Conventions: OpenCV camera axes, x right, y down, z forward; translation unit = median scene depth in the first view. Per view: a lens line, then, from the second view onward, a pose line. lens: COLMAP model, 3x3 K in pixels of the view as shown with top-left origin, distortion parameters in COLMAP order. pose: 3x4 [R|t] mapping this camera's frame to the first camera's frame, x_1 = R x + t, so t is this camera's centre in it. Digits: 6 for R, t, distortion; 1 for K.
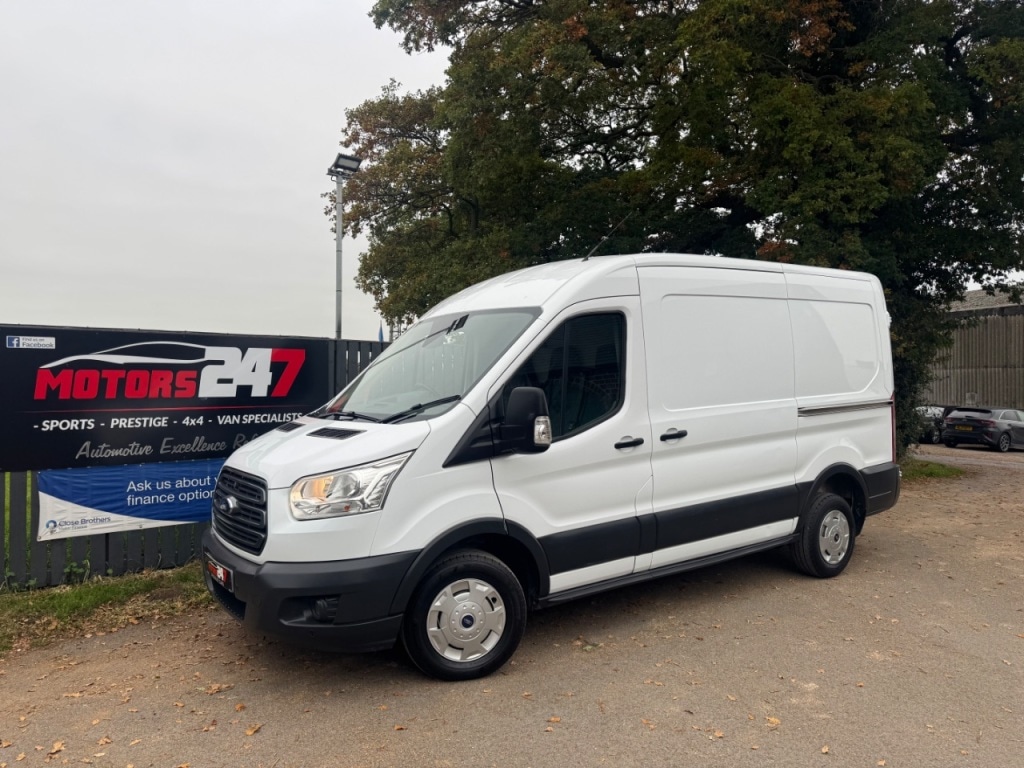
lens RADIAL K [[723.9, 0, 515.1], [0, 723.9, 386.5], [0, 0, 1]] dist [0.022273, -0.028711]
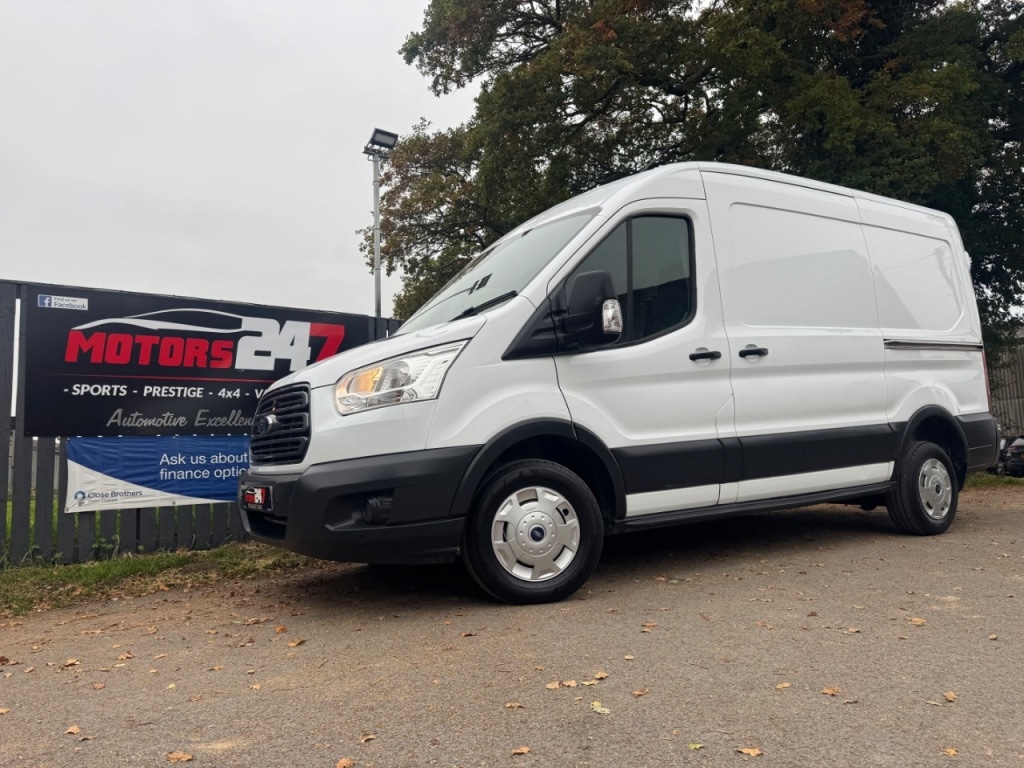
lens RADIAL K [[723.3, 0, 514.1], [0, 723.3, 385.0], [0, 0, 1]] dist [0.041642, -0.054096]
pose [[0.998112, -0.043124, -0.043727, -0.031564], [0.038498, 0.994080, -0.101605, 0.154488], [0.047850, 0.099730, 0.993863, 0.076175]]
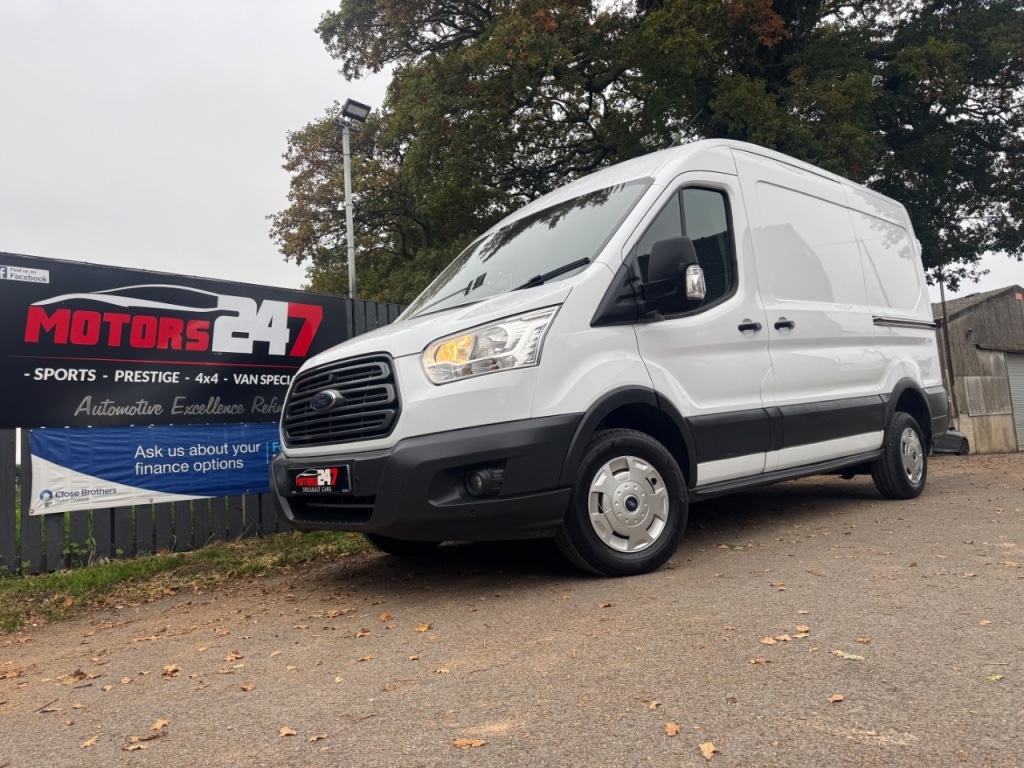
lens RADIAL K [[723.7, 0, 520.4], [0, 723.7, 380.5], [0, 0, 1]] dist [0.027189, -0.033488]
pose [[0.989383, -0.058797, 0.132910, -0.198835], [0.071936, 0.992748, -0.096311, 0.167282], [-0.126283, 0.104849, 0.986438, 0.107254]]
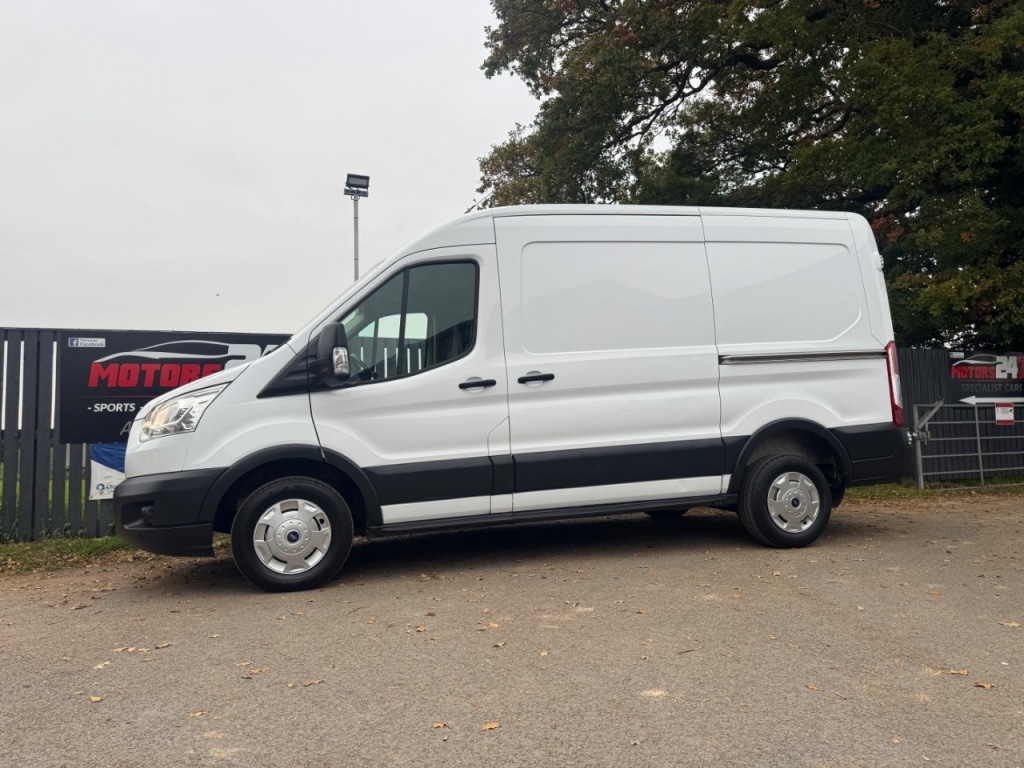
lens RADIAL K [[722.2, 0, 517.0], [0, 722.2, 385.6], [0, 0, 1]] dist [0.034662, -0.041488]
pose [[0.943143, -0.054745, -0.327847, 0.426805], [0.029831, 0.996304, -0.080547, 0.129094], [0.331045, 0.066187, 0.941291, 0.045705]]
